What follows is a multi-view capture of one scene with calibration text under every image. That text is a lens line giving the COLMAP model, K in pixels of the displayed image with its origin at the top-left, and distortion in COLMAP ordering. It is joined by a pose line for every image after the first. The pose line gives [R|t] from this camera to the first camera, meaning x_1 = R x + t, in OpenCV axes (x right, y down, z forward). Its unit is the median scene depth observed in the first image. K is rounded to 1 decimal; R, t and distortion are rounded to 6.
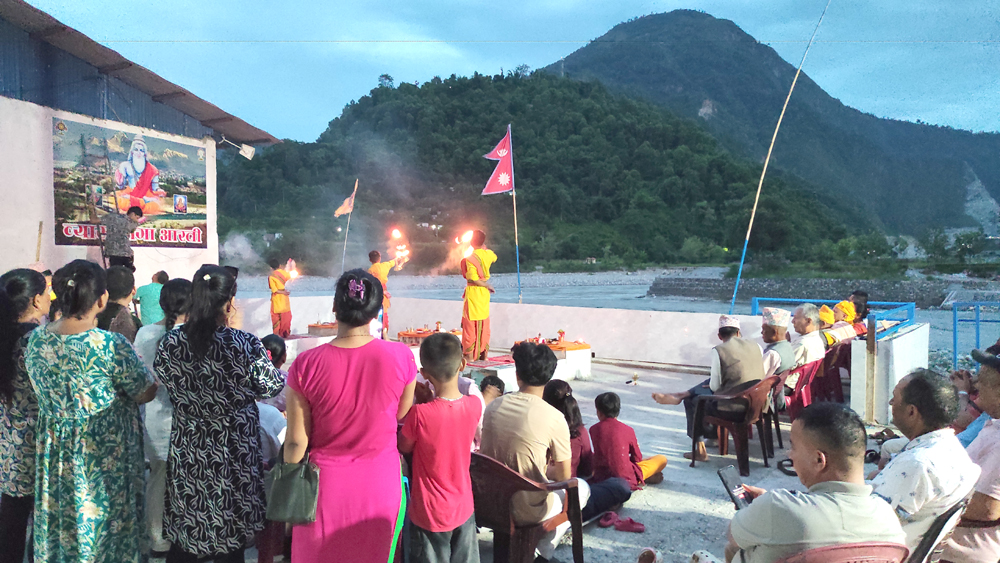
lens RADIAL K [[728.1, 0, 500.0], [0, 728.1, 281.5], [0, 0, 1]] dist [0.061327, -0.068235]
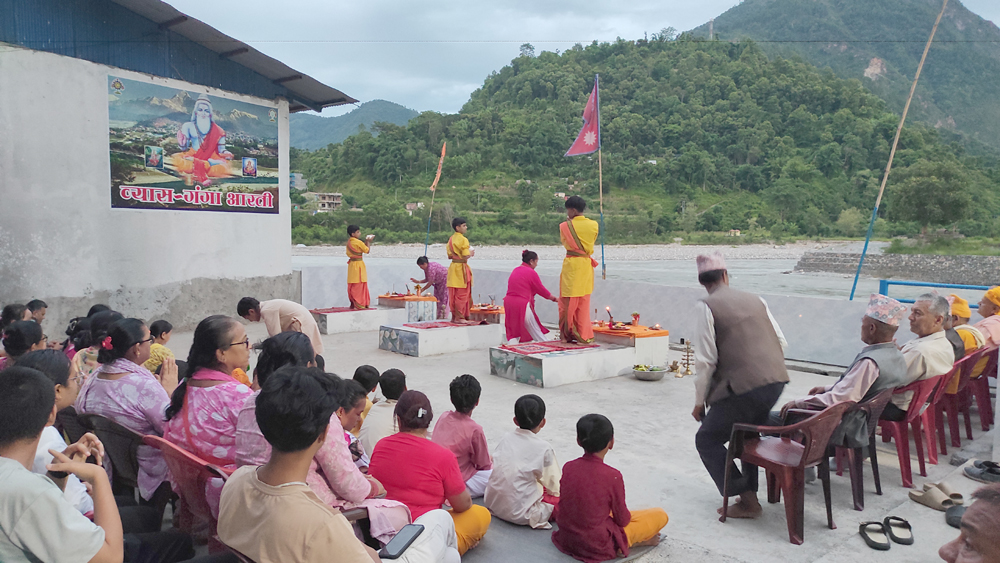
lens RADIAL K [[728.1, 0, 500.0], [0, 728.1, 281.5], [0, 0, 1]] dist [0.061327, -0.068235]
pose [[0.982594, 0.025560, -0.184001, 0.067070], [-0.018071, 0.998943, 0.042261, -0.001998], [0.184887, -0.038201, 0.982017, 0.107469]]
